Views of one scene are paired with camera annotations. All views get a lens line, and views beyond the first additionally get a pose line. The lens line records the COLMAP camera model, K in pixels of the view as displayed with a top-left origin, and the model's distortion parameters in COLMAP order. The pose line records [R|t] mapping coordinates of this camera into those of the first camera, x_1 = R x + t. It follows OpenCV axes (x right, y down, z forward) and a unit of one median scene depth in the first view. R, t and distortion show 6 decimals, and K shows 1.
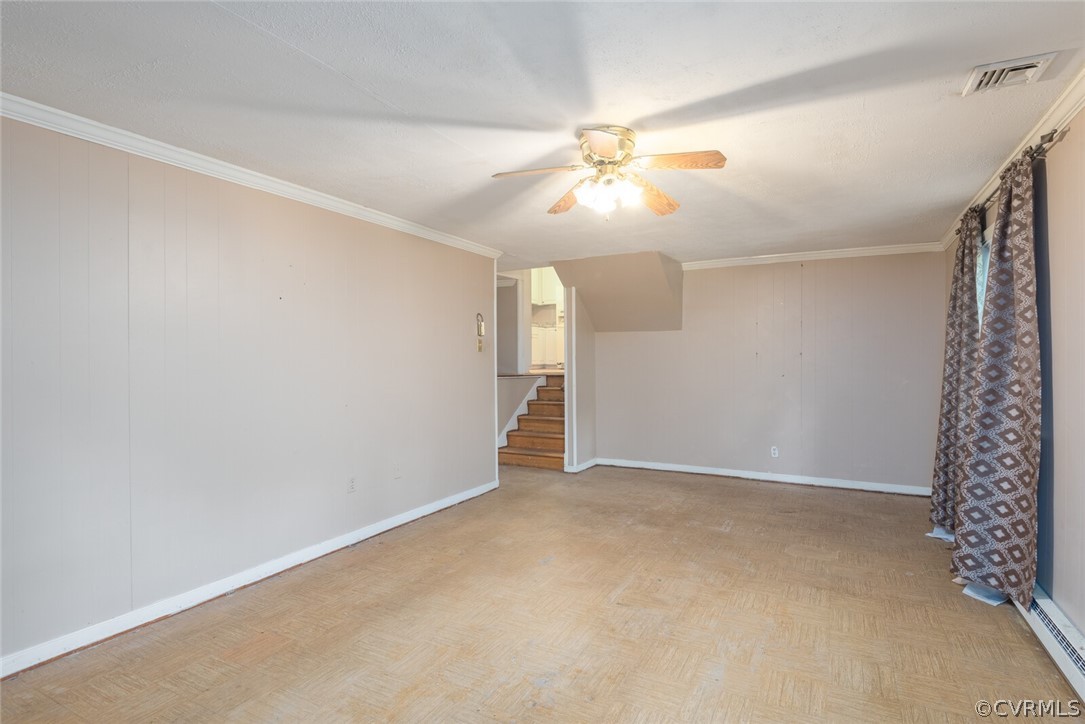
lens RADIAL K [[532.3, 0, 546.9], [0, 532.3, 355.9], [0, 0, 1]] dist [0.000331, -0.000307]
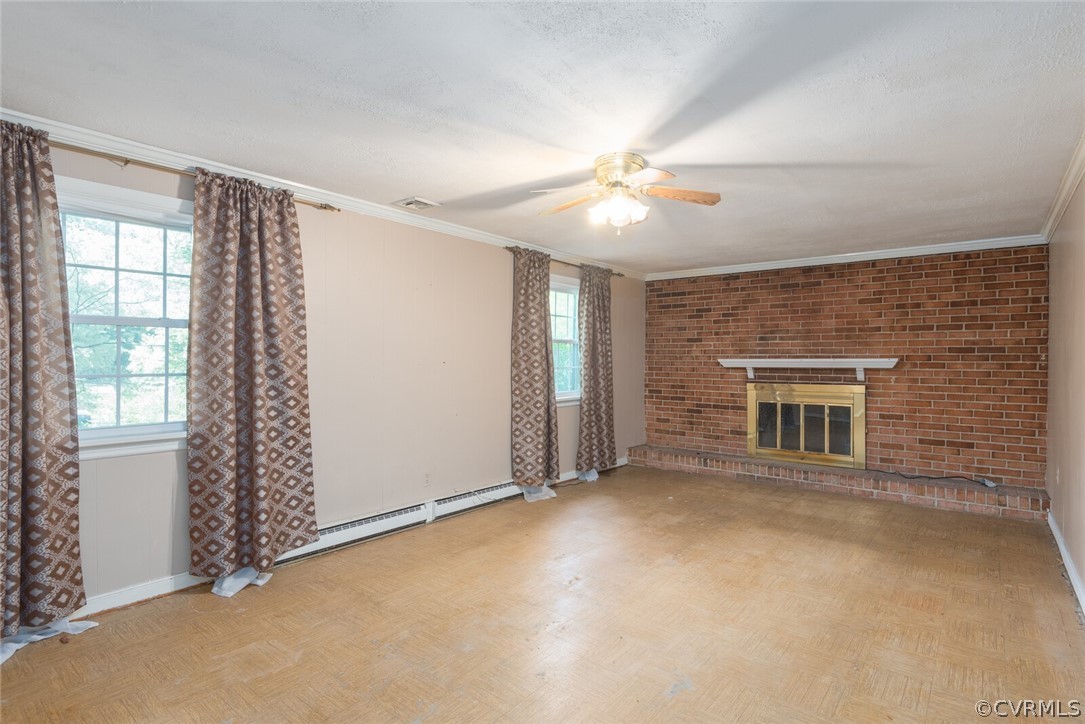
lens RADIAL K [[532.3, 0, 546.9], [0, 532.3, 355.9], [0, 0, 1]] dist [0.000331, -0.000307]
pose [[-0.980164, -0.000534, 0.198188, 0.033507], [-0.002809, 0.999933, -0.011196, 0.009631], [-0.198168, -0.011531, -0.980100, 1.958950]]
